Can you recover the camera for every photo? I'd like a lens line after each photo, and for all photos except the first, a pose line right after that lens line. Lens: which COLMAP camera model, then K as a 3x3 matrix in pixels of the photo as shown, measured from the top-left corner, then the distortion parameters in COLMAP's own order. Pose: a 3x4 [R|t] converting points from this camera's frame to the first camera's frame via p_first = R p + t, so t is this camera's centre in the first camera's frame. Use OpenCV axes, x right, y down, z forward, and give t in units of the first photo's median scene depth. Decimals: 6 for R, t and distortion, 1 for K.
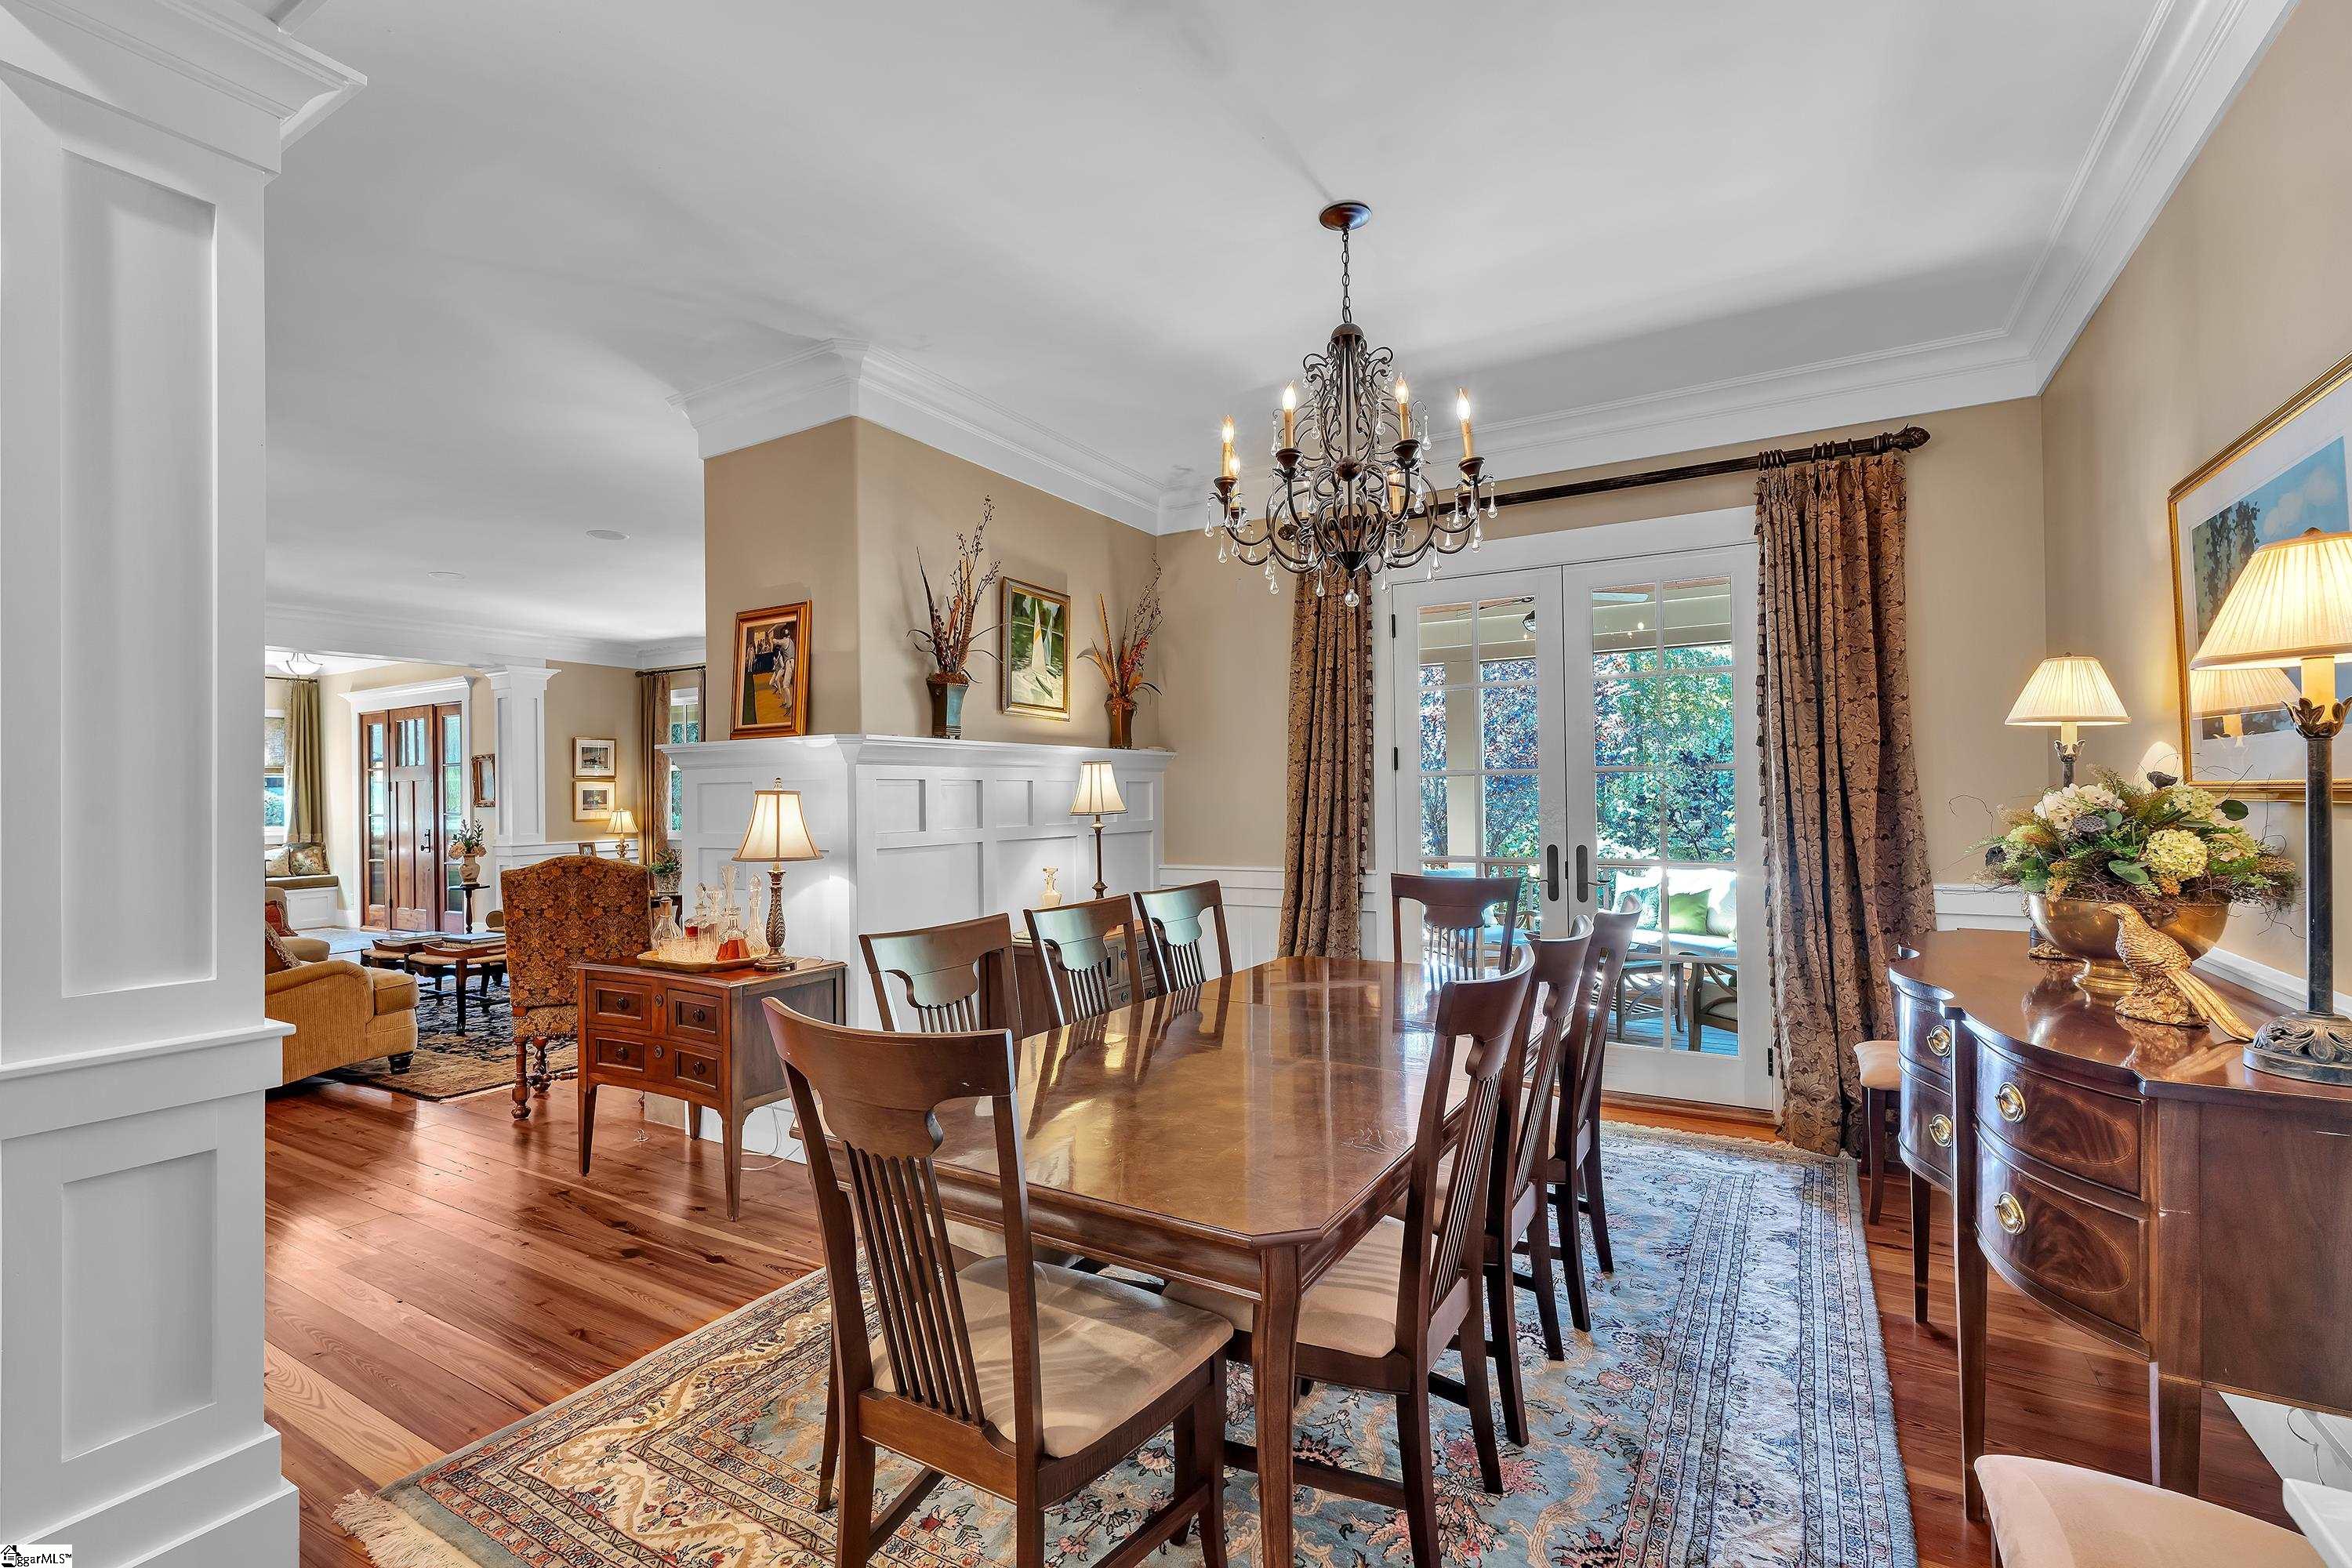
lens RADIAL K [[1060.9, 0, 1159.1], [0, 1060.9, 780.9], [0, 0, 1]] dist [-0.001315, -0.001216]
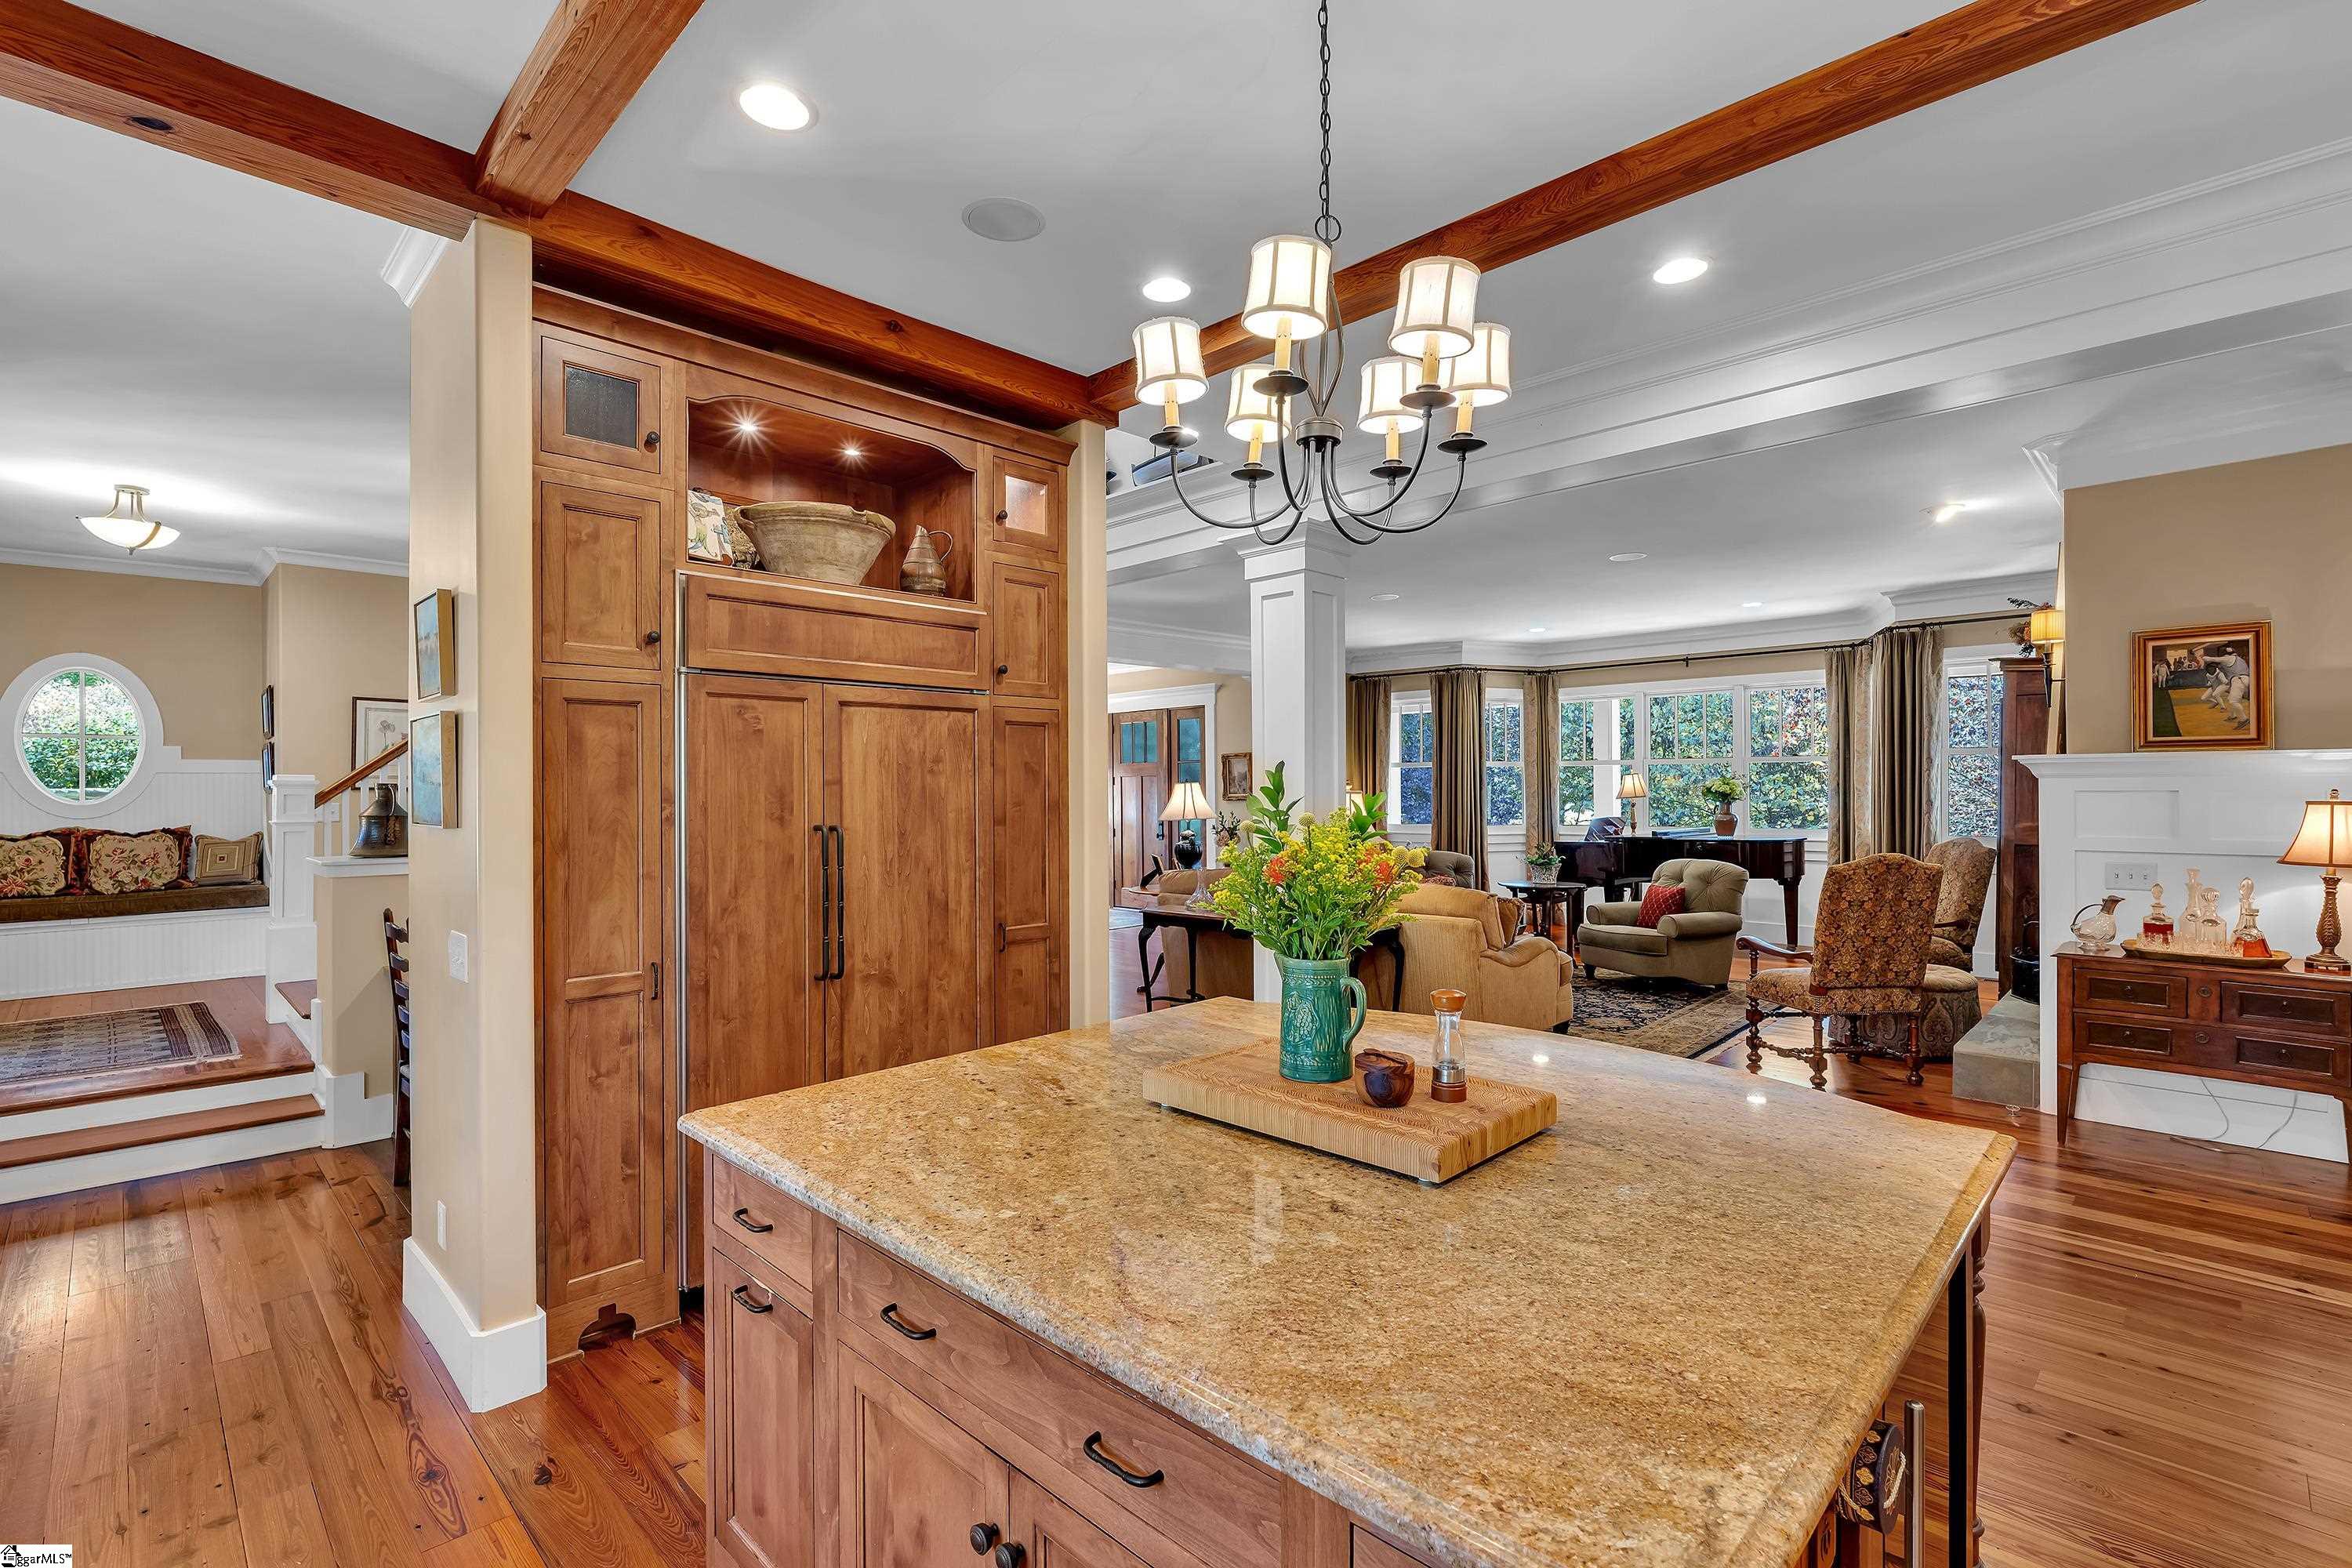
lens RADIAL K [[1060.9, 0, 1179.8], [0, 1060.9, 786.2], [0, 0, 1]] dist [-0.001315, -0.001216]
pose [[0.975636, 0.008519, -0.219229, -0.454677], [-0.005727, 0.999894, 0.013368, -0.004739], [0.219320, -0.011787, 0.975582, -0.106484]]
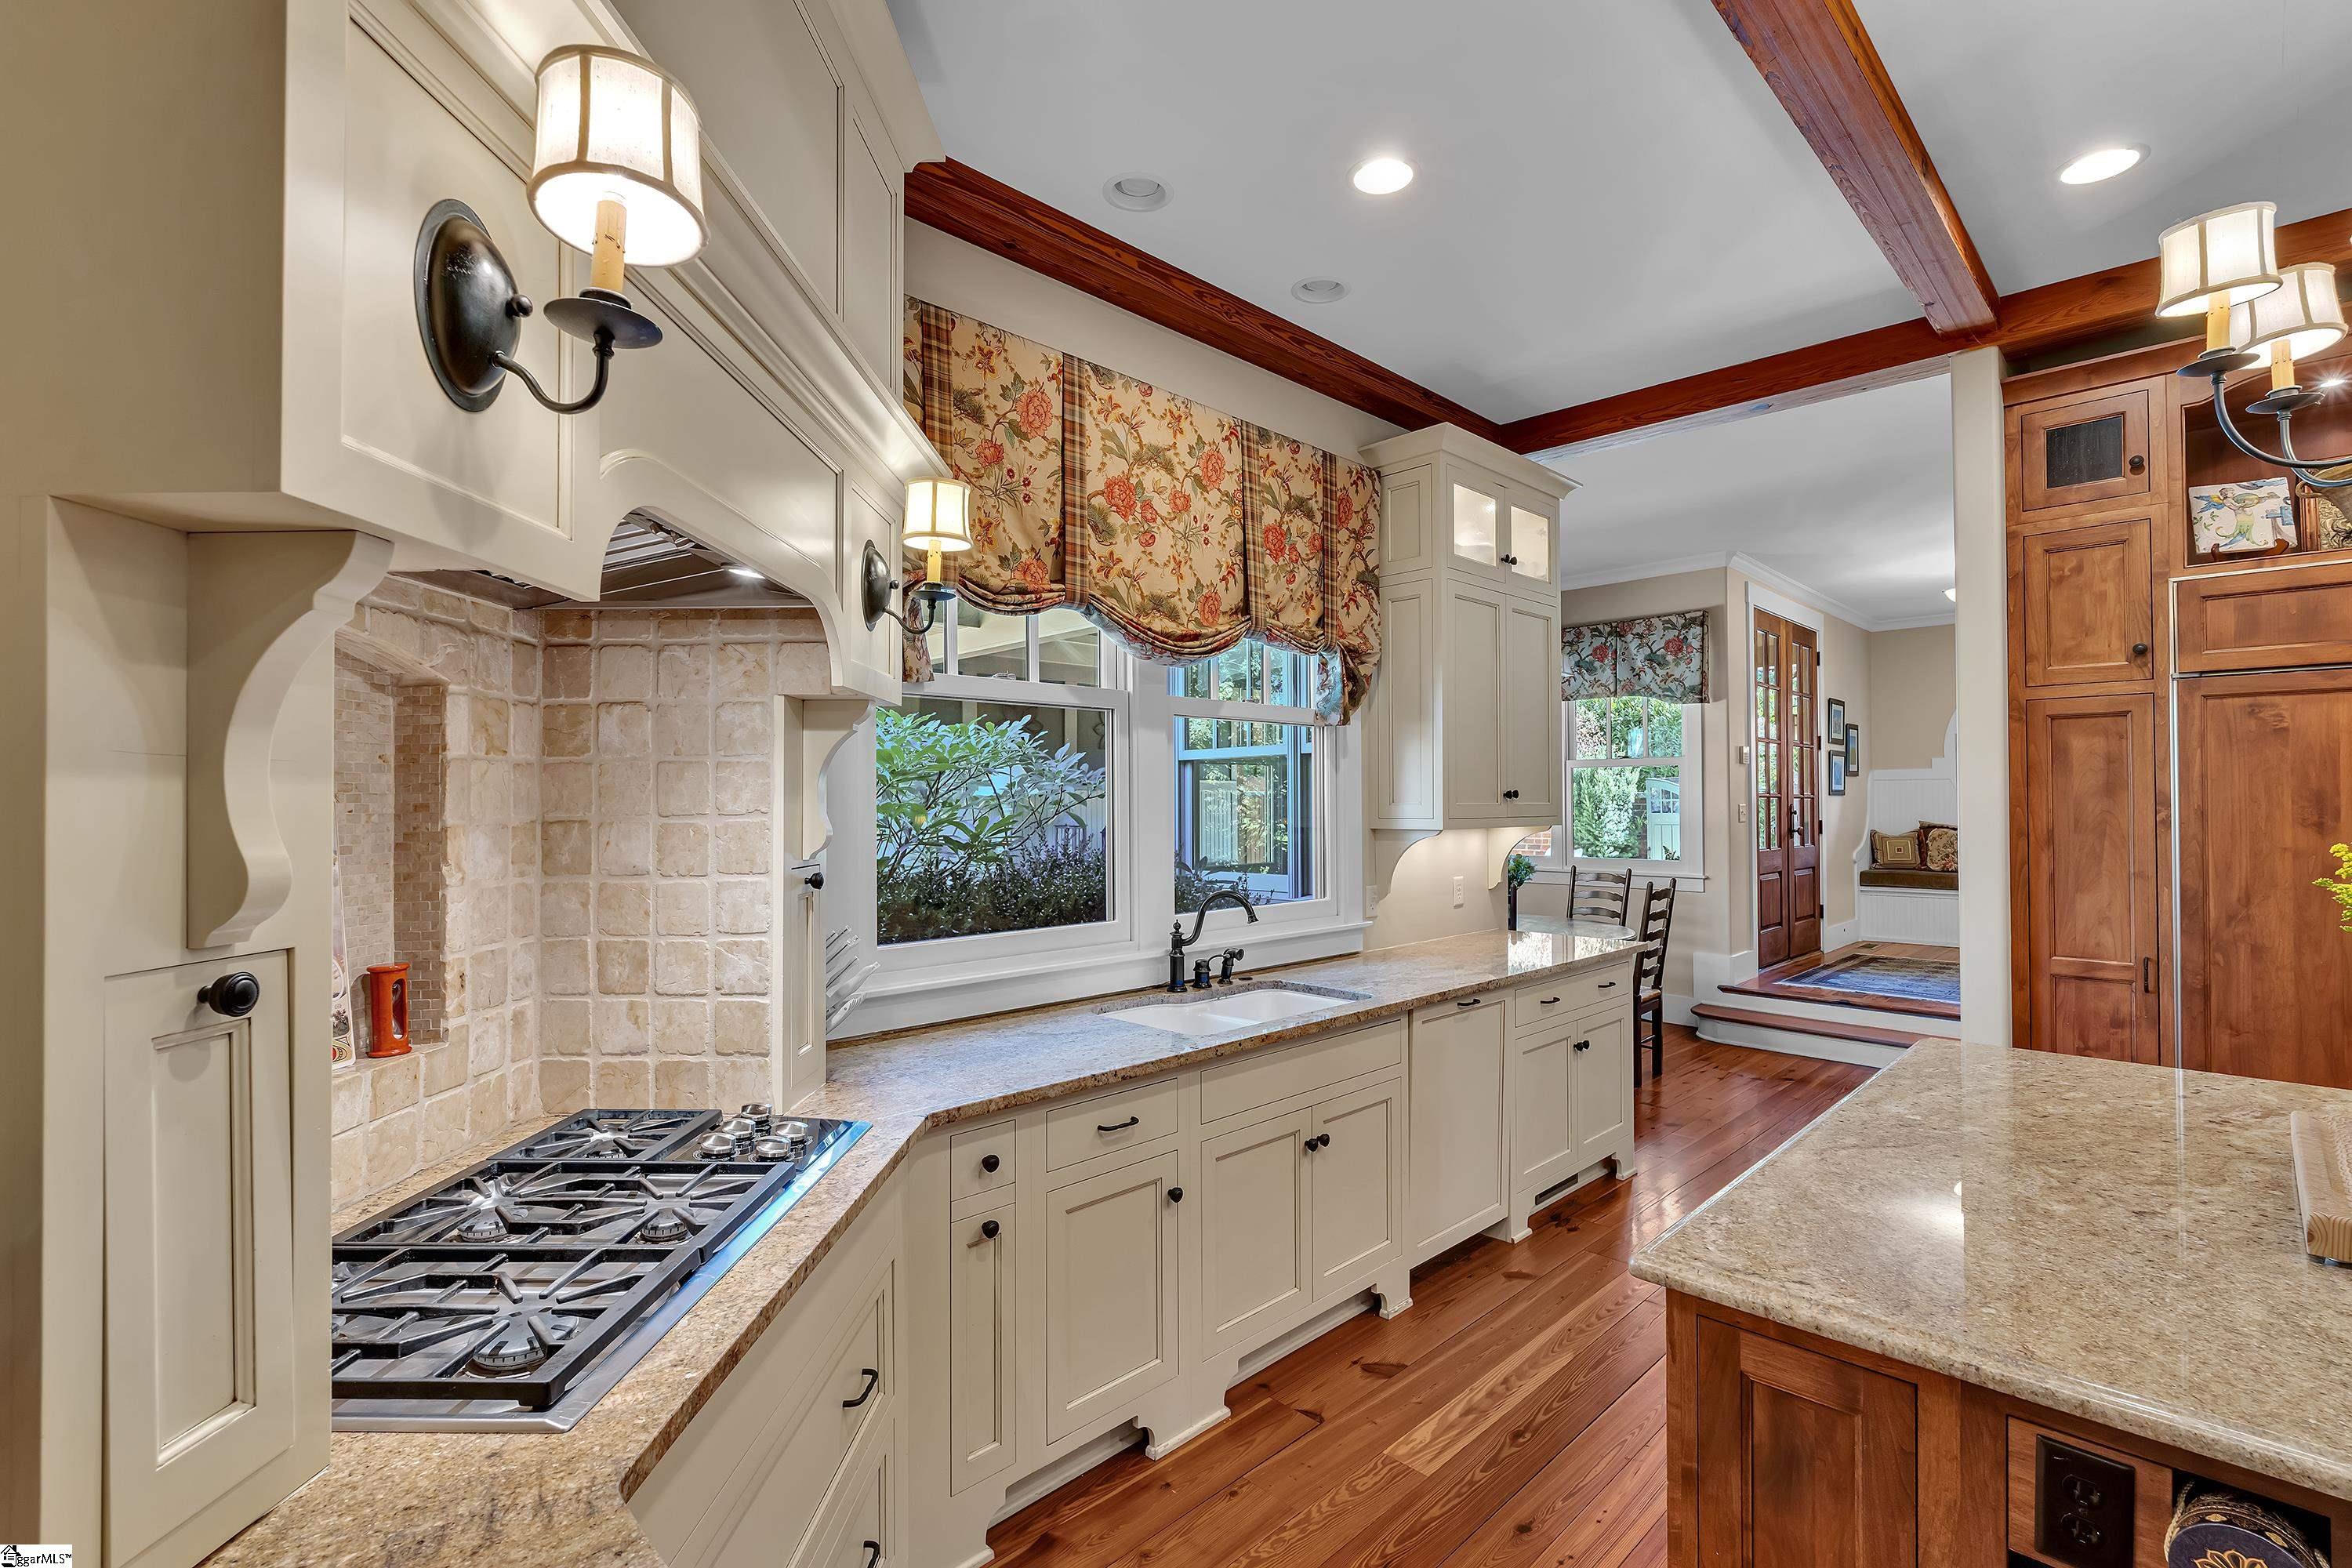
lens RADIAL K [[1060.9, 0, 1183.1], [0, 1060.9, 788.1], [0, 0, 1]] dist [-0.001315, -0.001216]
pose [[-0.222819, 0.003655, -0.974853, -0.303434], [0.020317, 0.999793, -0.000896, -0.005902], [0.974648, -0.020006, -0.222847, -0.058620]]
